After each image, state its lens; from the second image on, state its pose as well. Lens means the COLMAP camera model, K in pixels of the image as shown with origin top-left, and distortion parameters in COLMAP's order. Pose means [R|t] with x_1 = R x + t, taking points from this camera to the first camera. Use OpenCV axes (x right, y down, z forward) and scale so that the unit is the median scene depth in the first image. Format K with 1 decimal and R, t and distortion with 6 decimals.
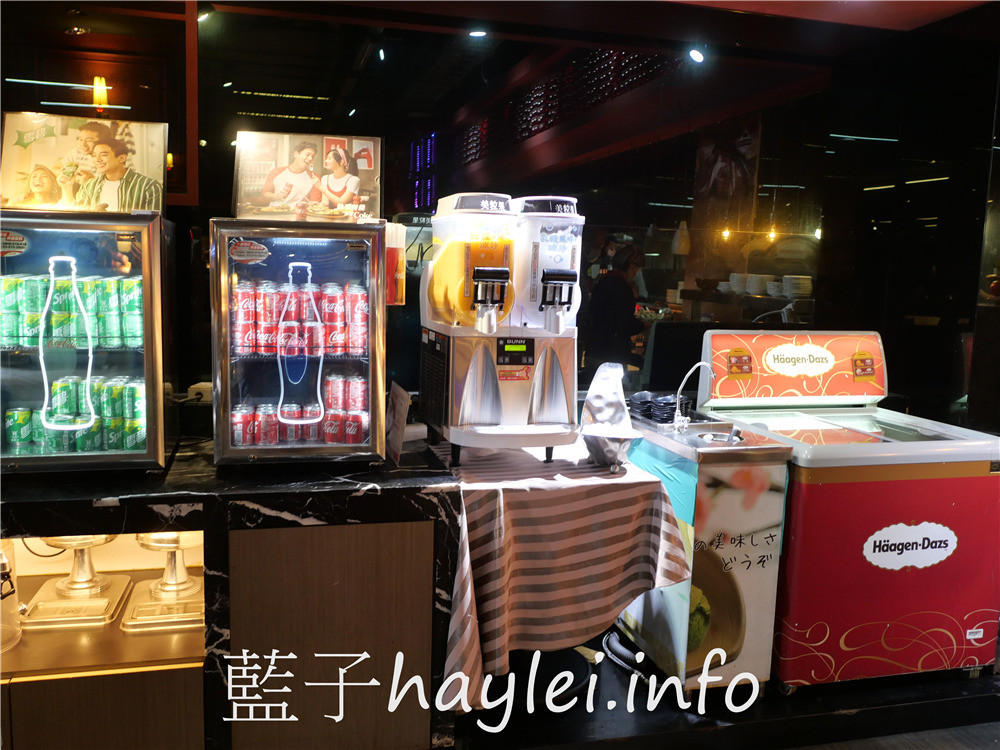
lens RADIAL K [[878.2, 0, 499.8], [0, 878.2, 376.9], [0, 0, 1]] dist [-0.022577, 0.007588]
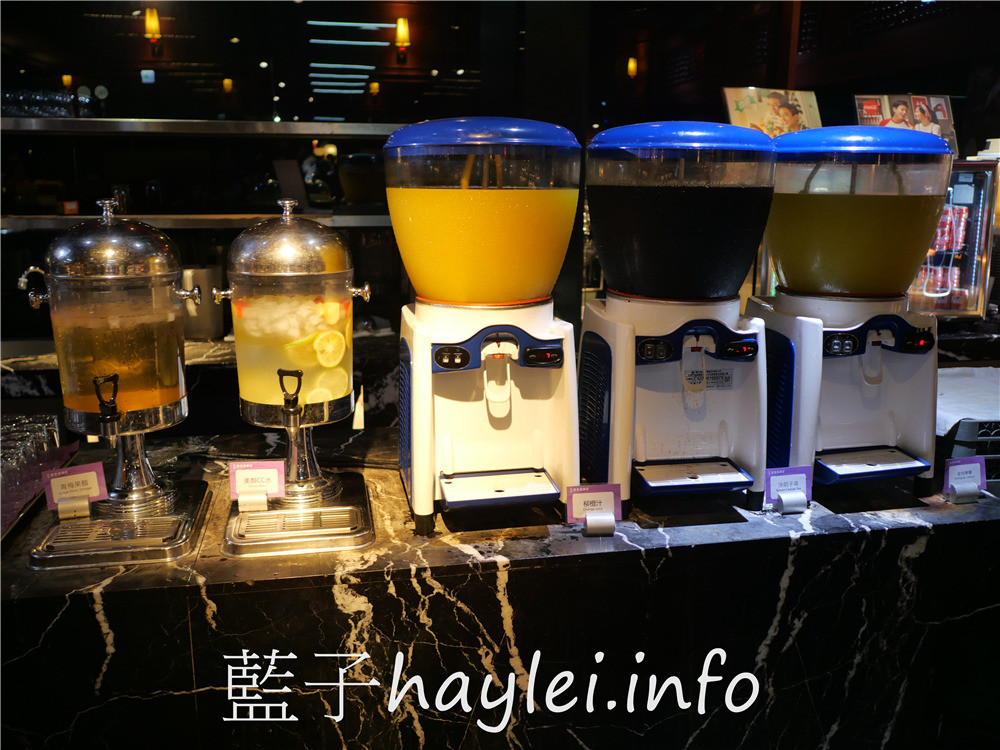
lens RADIAL K [[878.2, 0, 500.5], [0, 878.2, 372.8], [0, 0, 1]] dist [-0.022577, 0.007588]
pose [[0.997244, -0.007032, -0.073859, -0.810591], [0.014191, 0.995197, 0.096858, 0.026294], [0.072824, -0.097639, 0.992554, -0.522346]]
